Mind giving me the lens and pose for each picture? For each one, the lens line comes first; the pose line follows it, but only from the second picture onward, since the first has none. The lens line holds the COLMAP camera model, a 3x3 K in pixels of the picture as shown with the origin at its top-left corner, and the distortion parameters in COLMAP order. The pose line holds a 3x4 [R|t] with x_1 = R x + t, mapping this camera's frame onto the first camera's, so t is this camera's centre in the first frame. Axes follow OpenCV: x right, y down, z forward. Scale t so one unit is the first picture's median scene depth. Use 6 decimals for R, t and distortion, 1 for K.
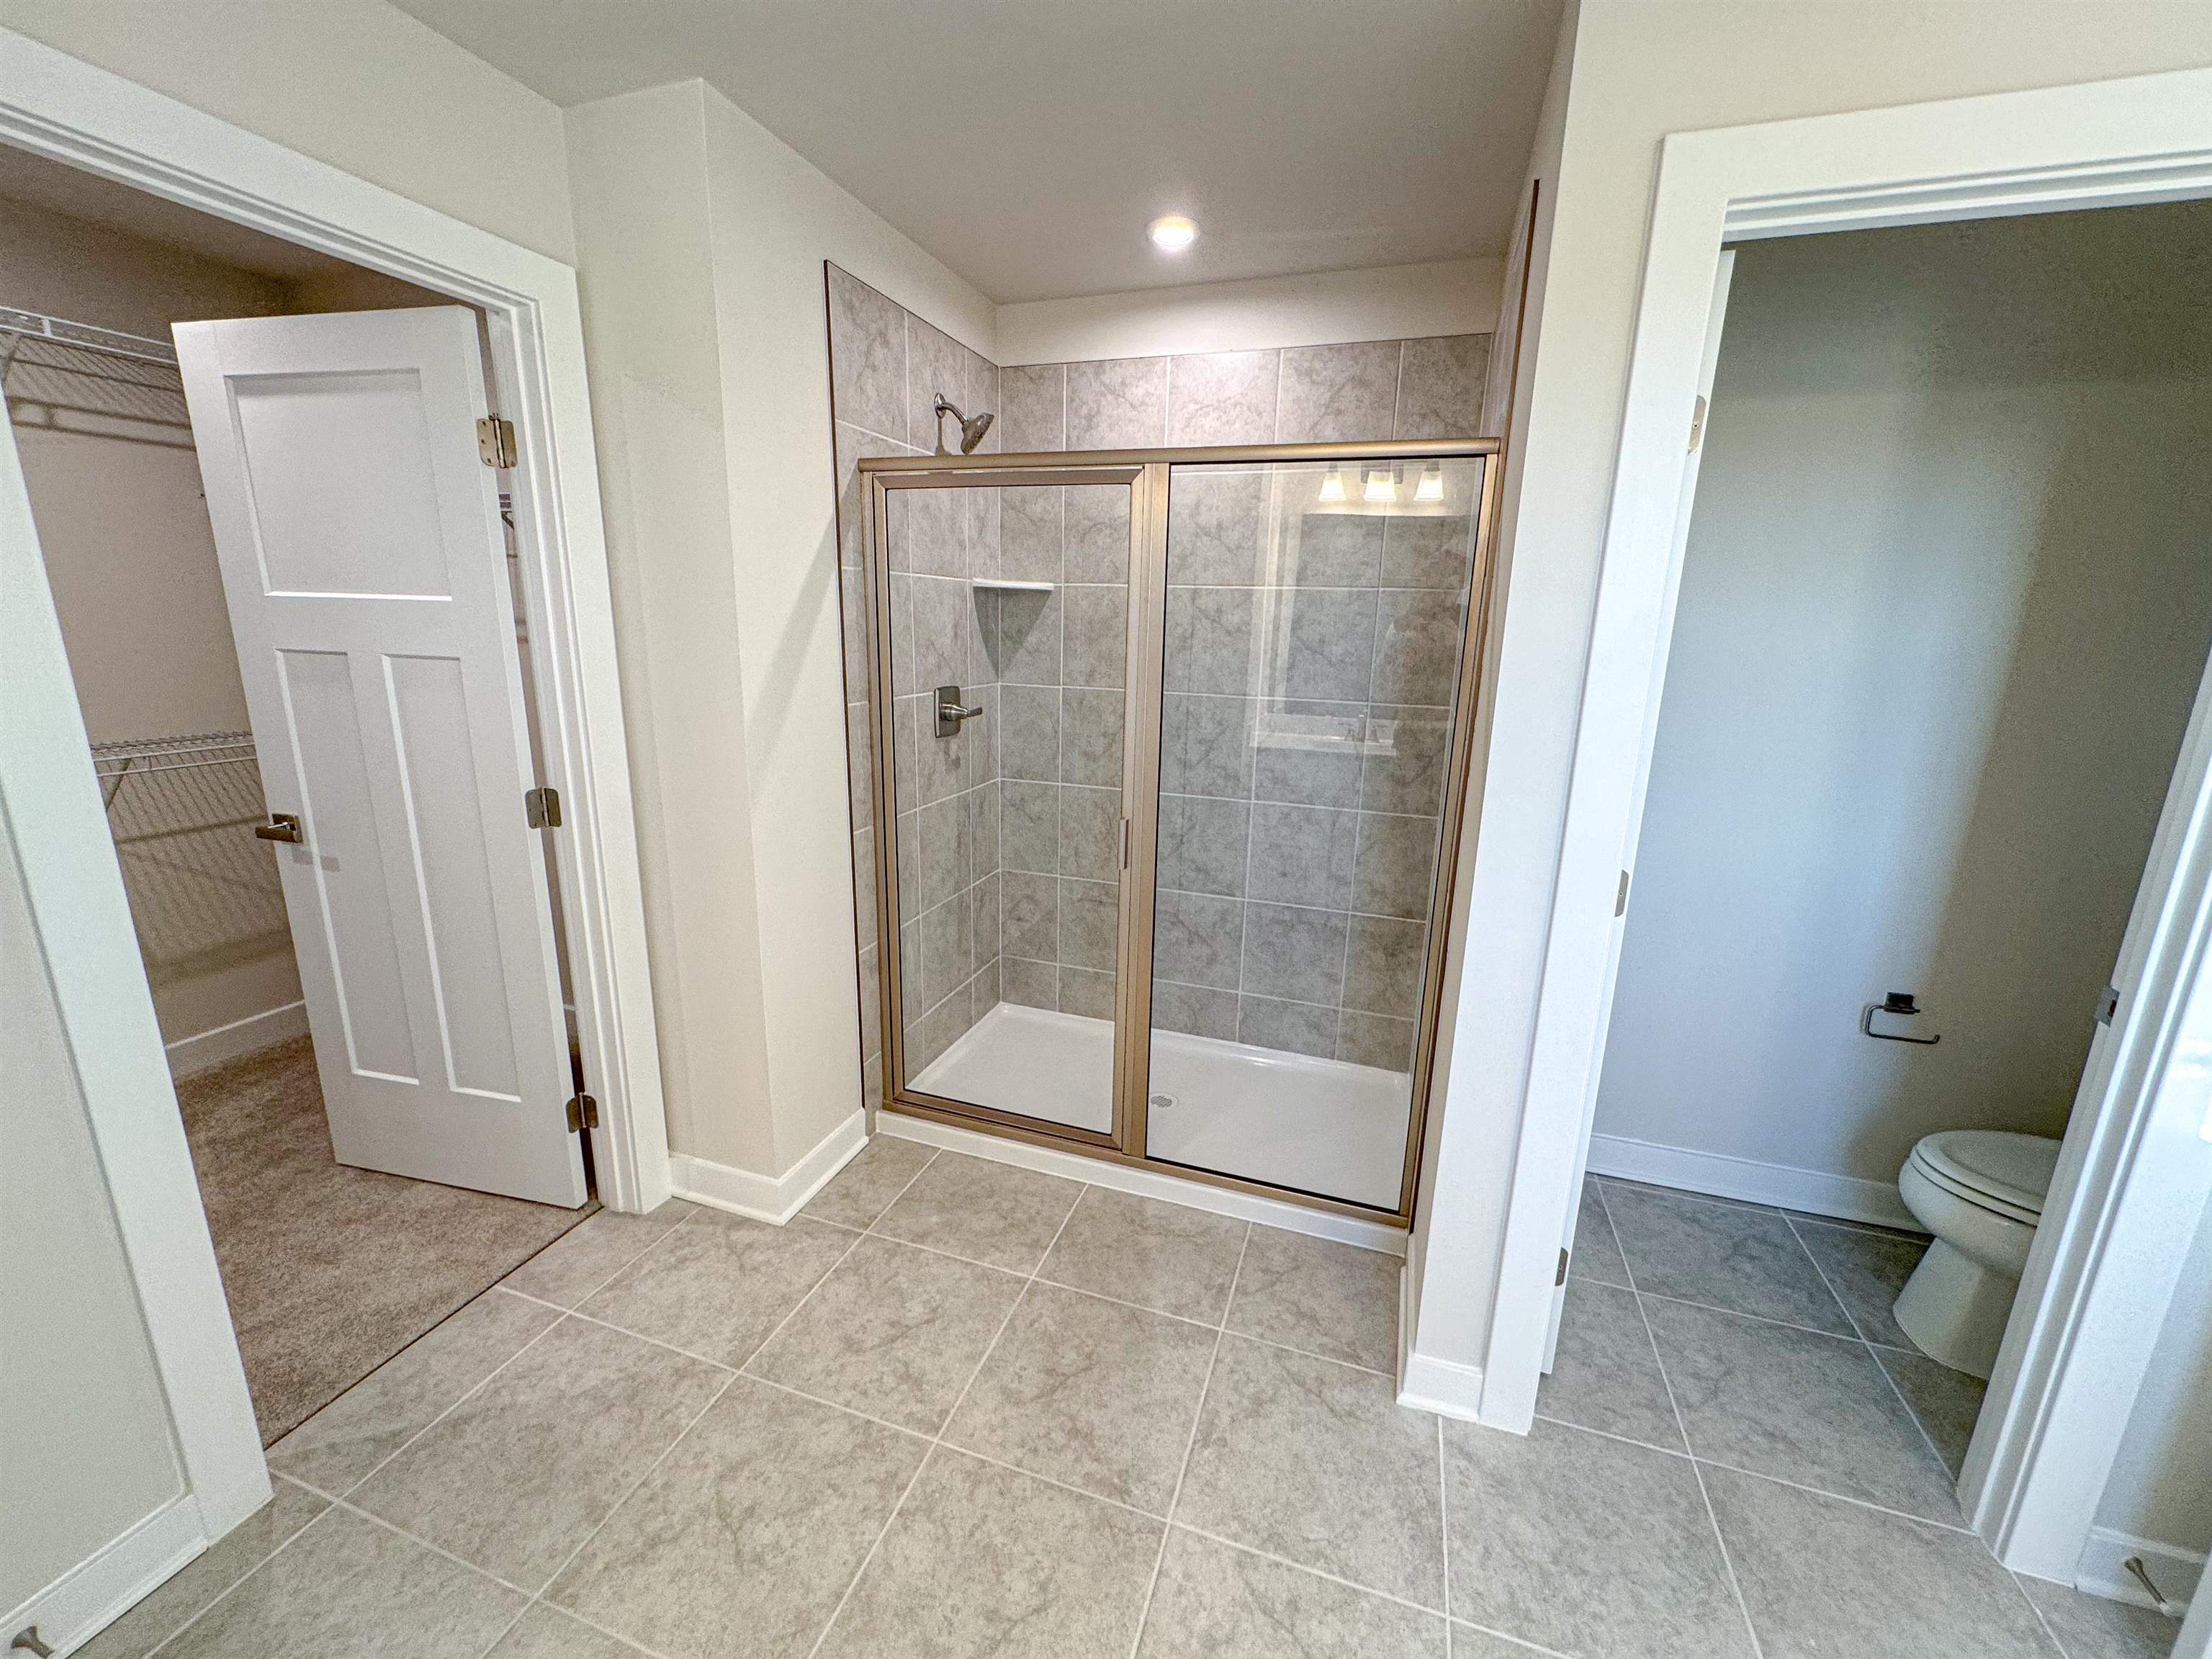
lens RADIAL K [[885.3, 0, 1102.0], [0, 885.3, 825.2], [0, 0, 1]] dist [-0.000230, 0.000035]
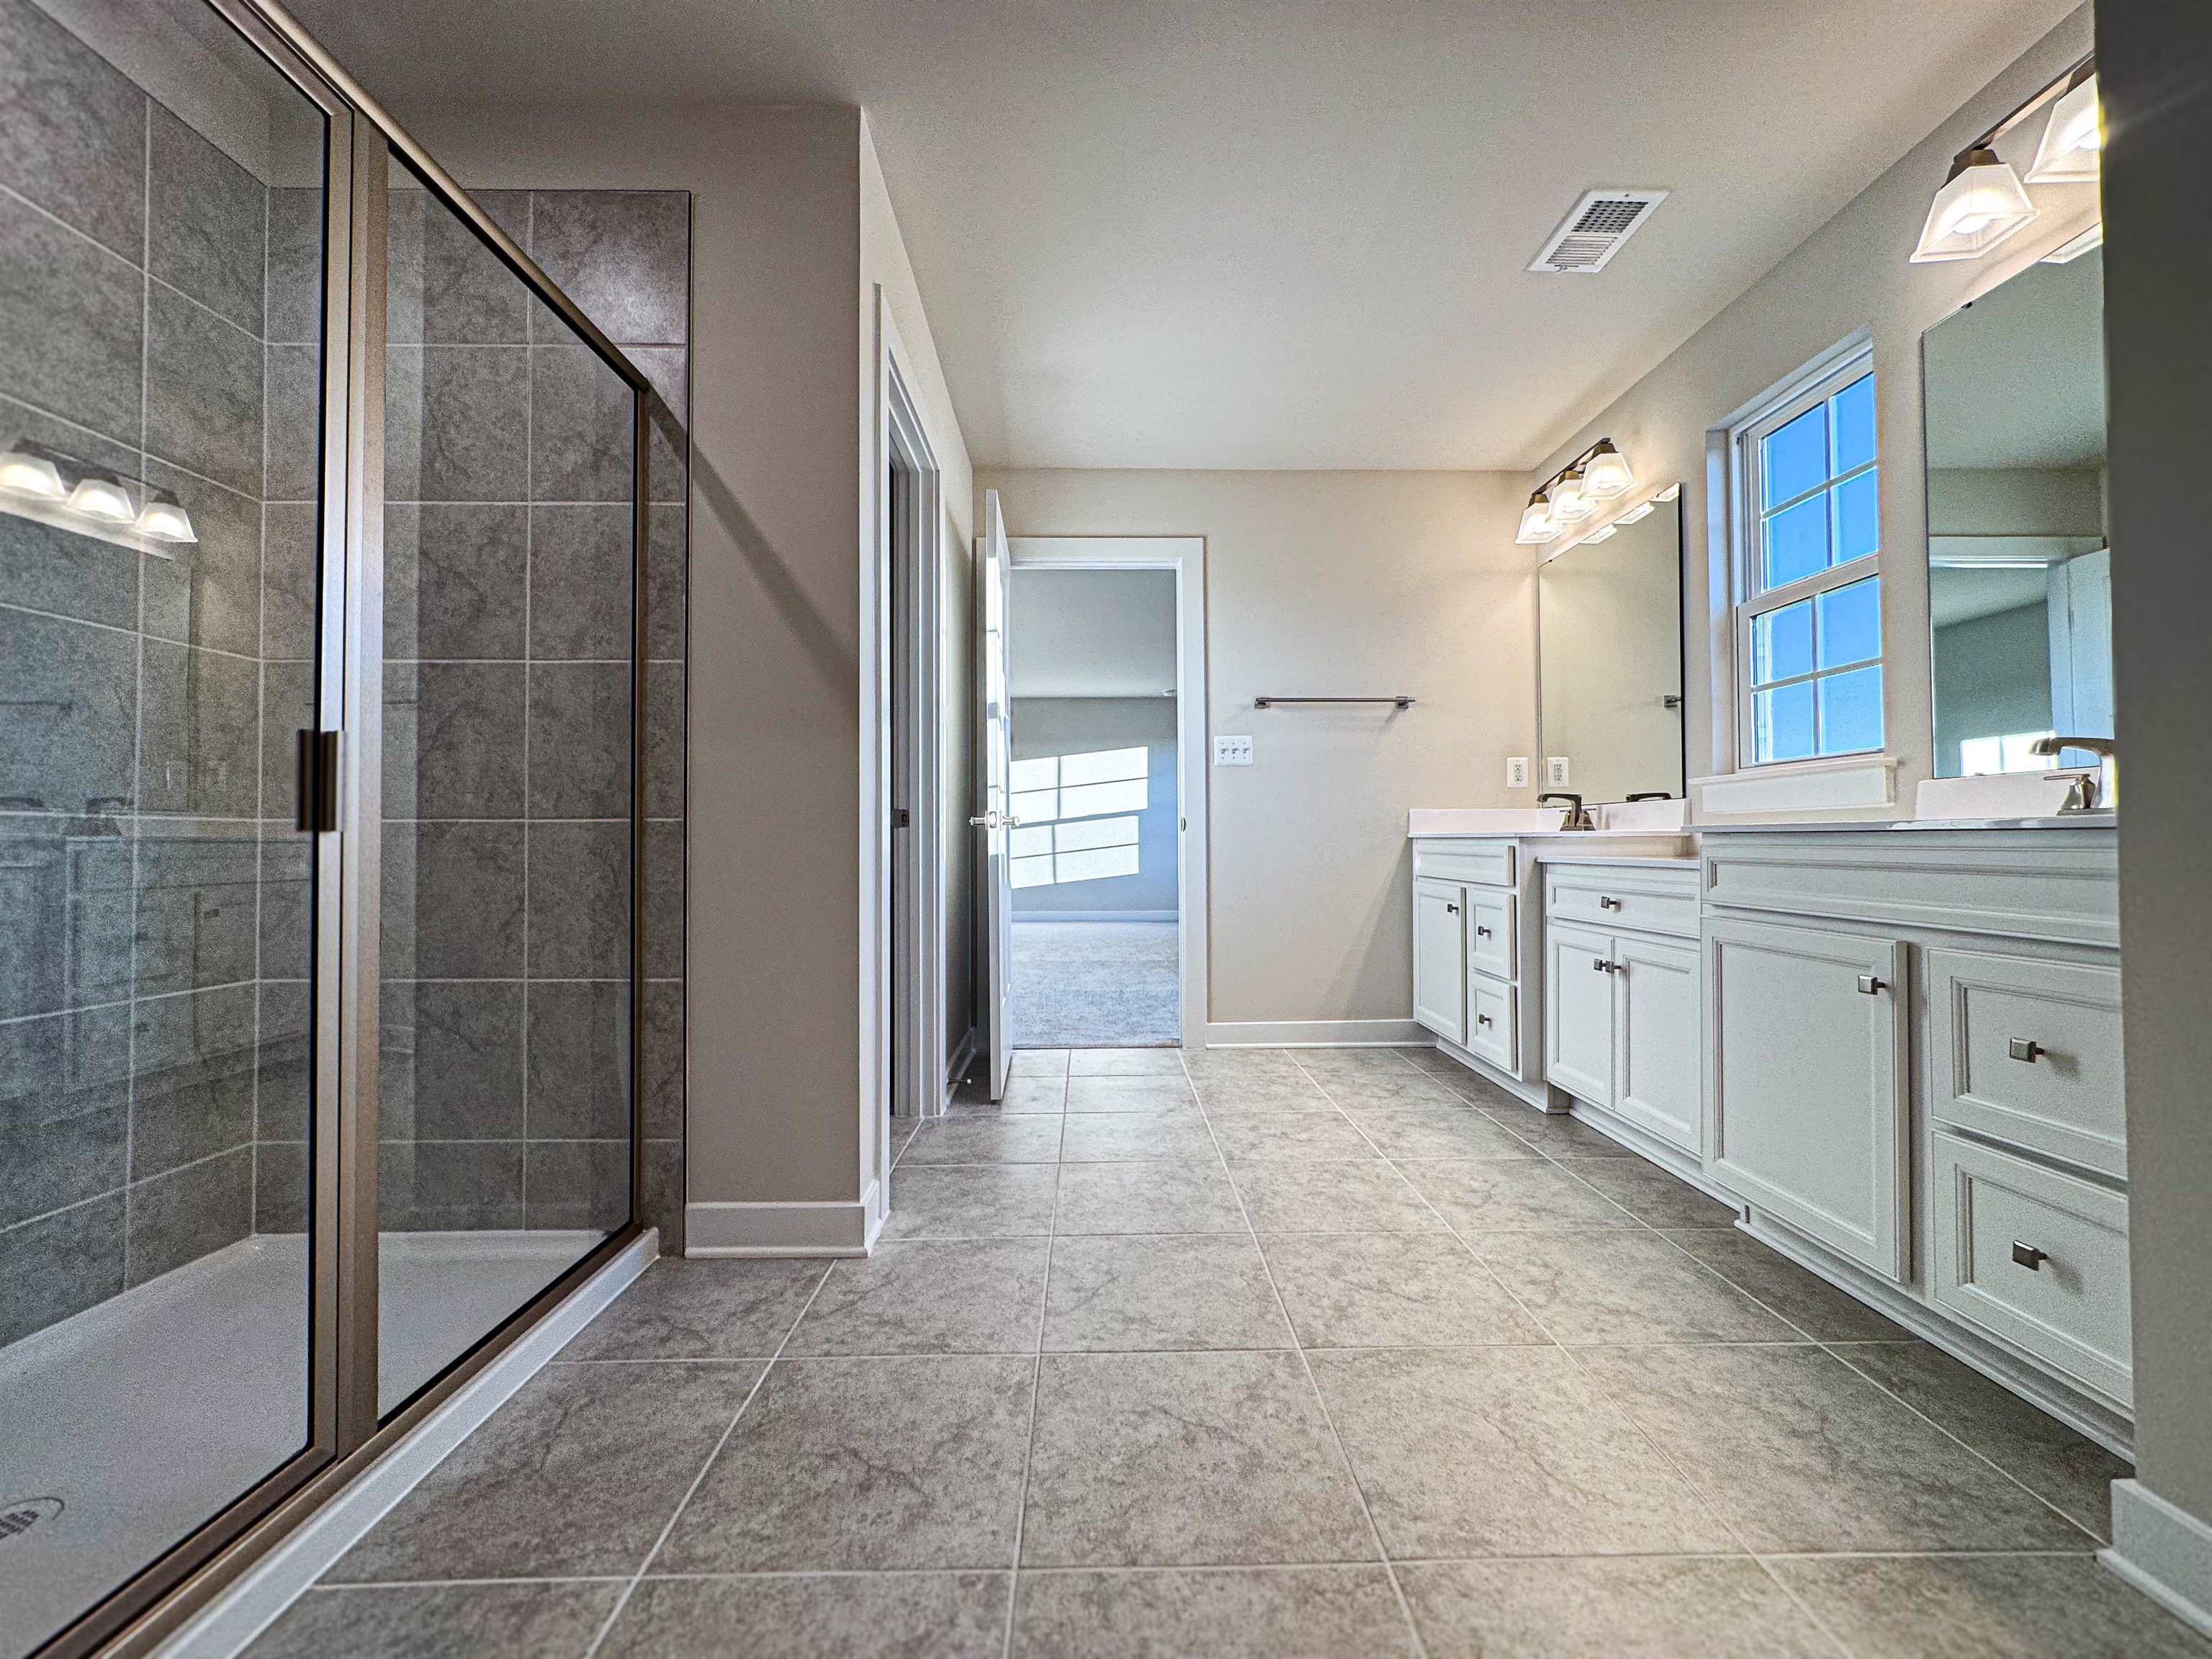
lens RADIAL K [[885.3, 0, 1109.7], [0, 885.3, 834.5], [0, 0, 1]] dist [-0.000230, 0.000035]
pose [[-0.339009, -0.010001, 0.940730, -0.747662], [0.210926, 0.973679, 0.086363, 0.123973], [-0.916833, 0.227703, -0.327976, 0.947338]]
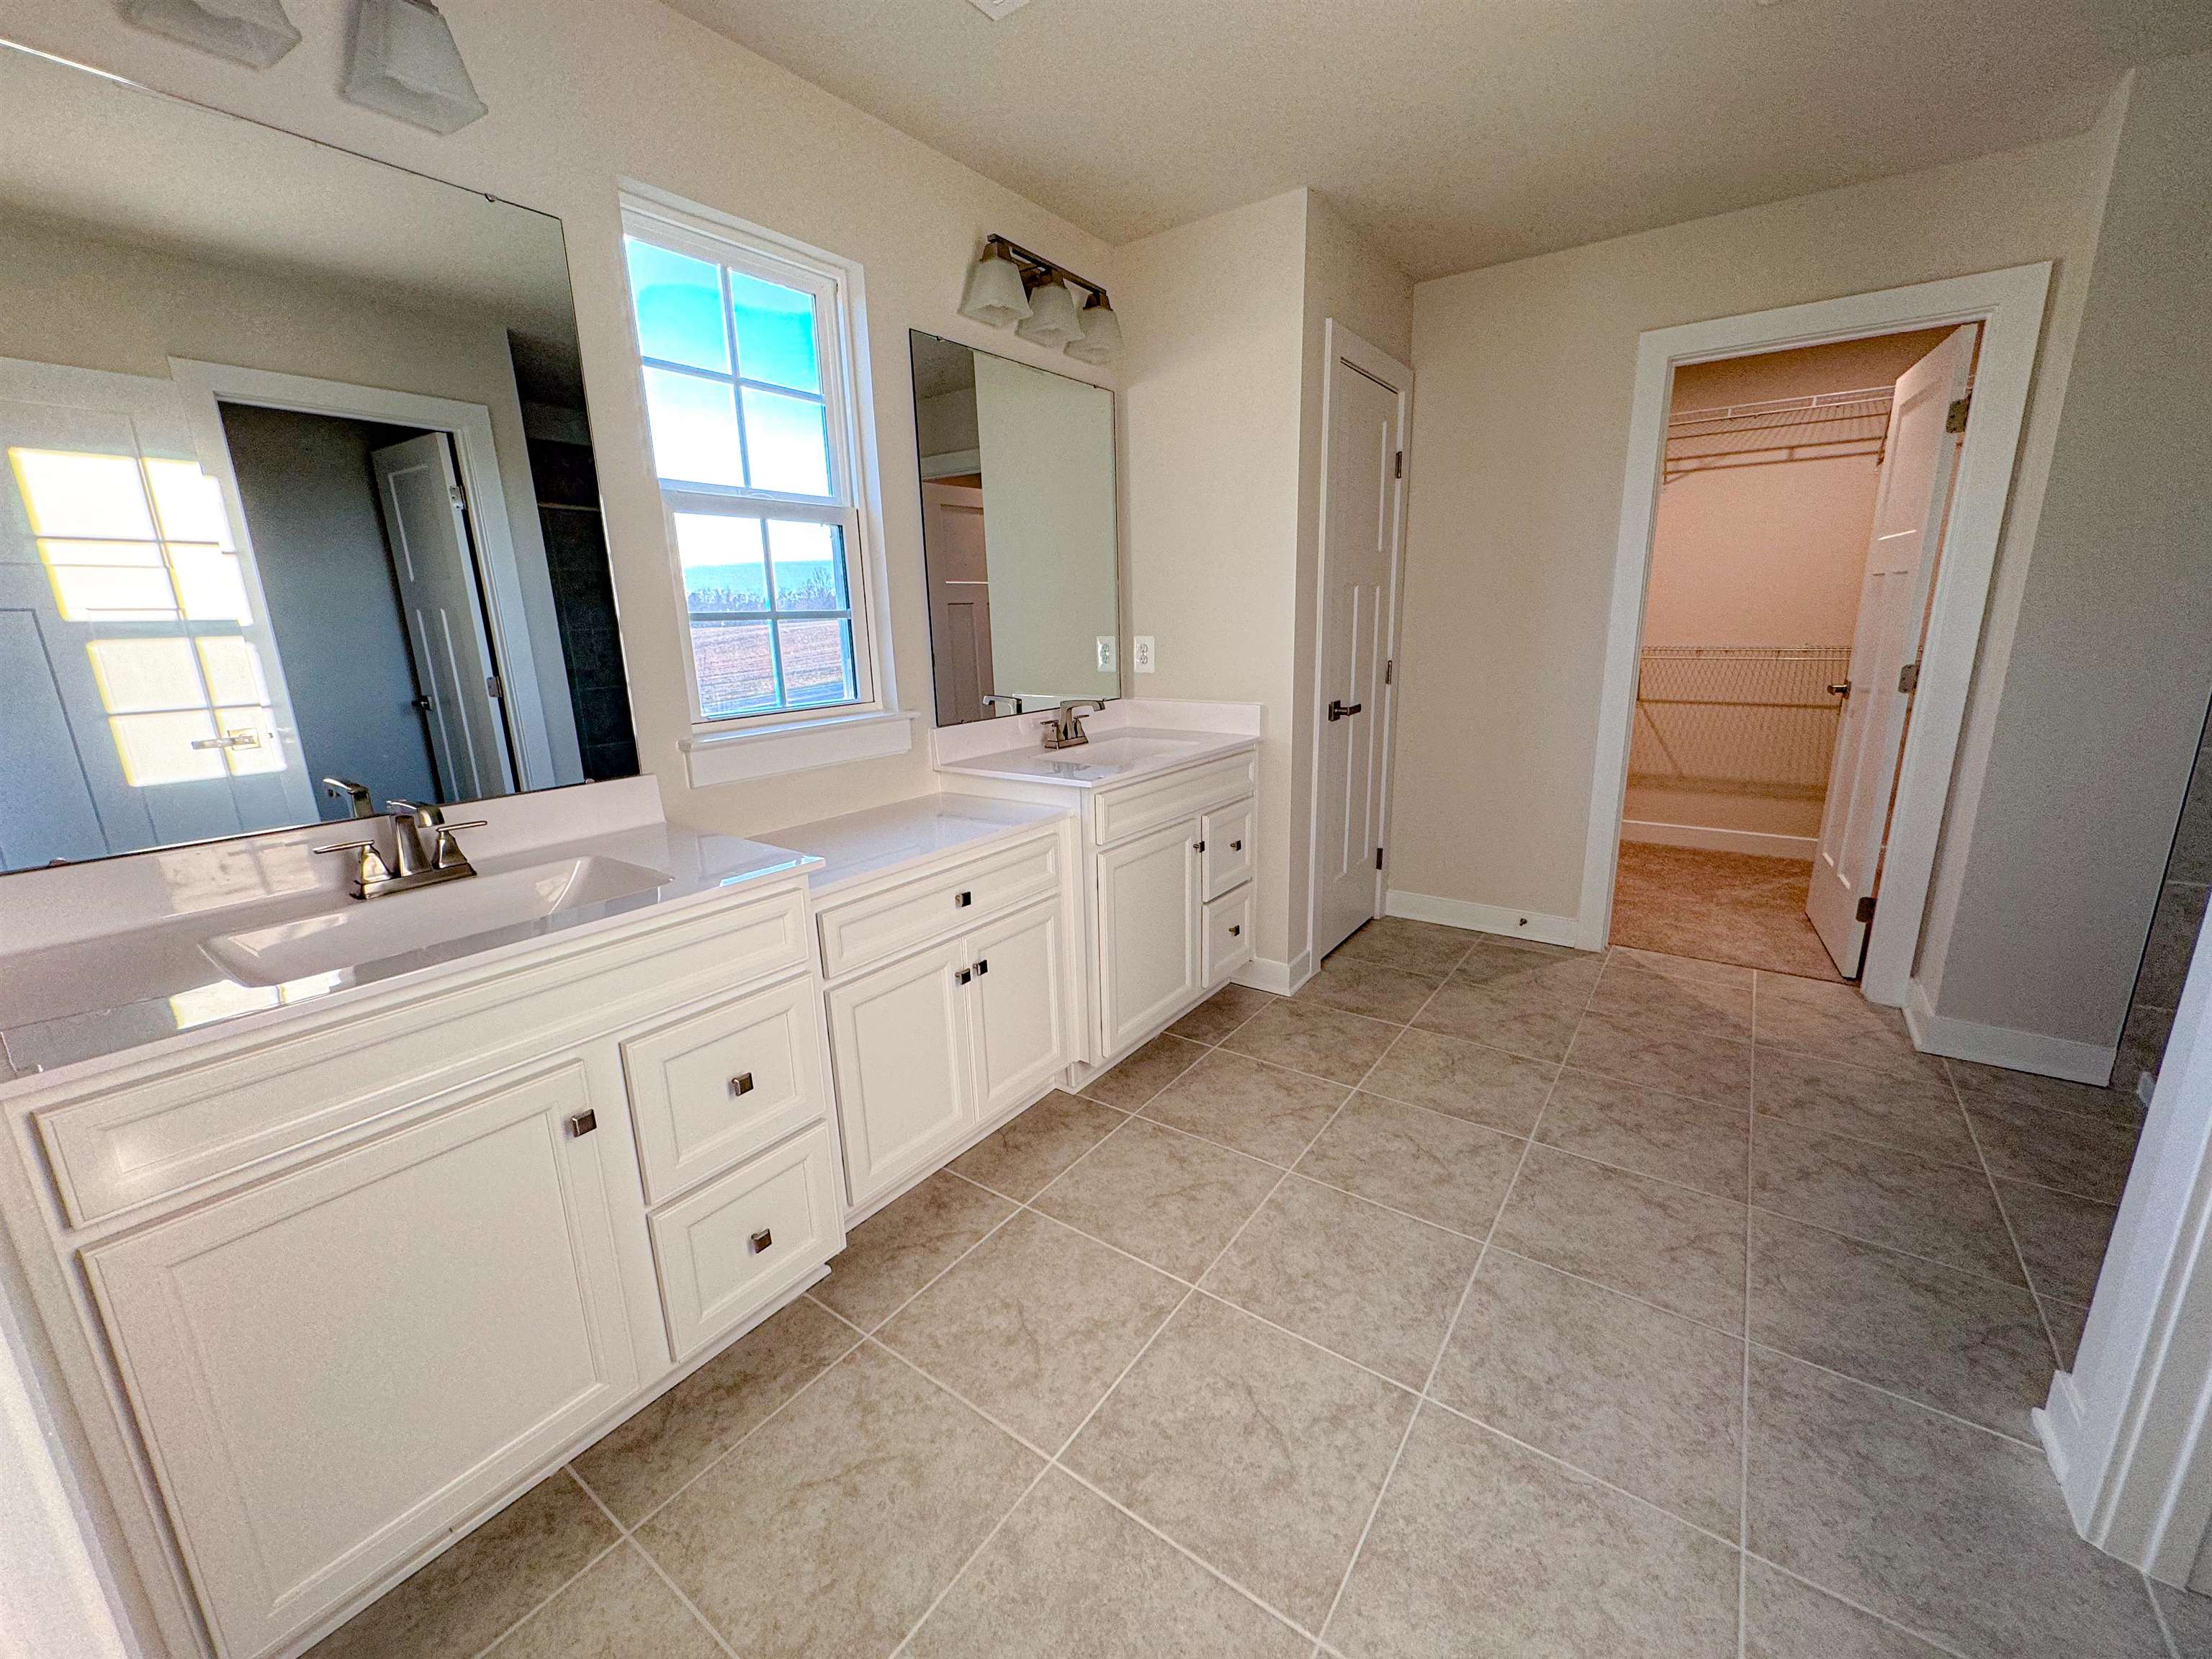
lens RADIAL K [[885.3, 0, 1108.6], [0, 885.3, 826.3], [0, 0, 1]] dist [-0.000230, 0.000035]
pose [[-0.288947, 0.213348, -0.933270, 1.223388], [-0.200993, 0.939606, 0.277025, 0.076777], [0.936008, 0.267627, -0.228615, 0.224234]]
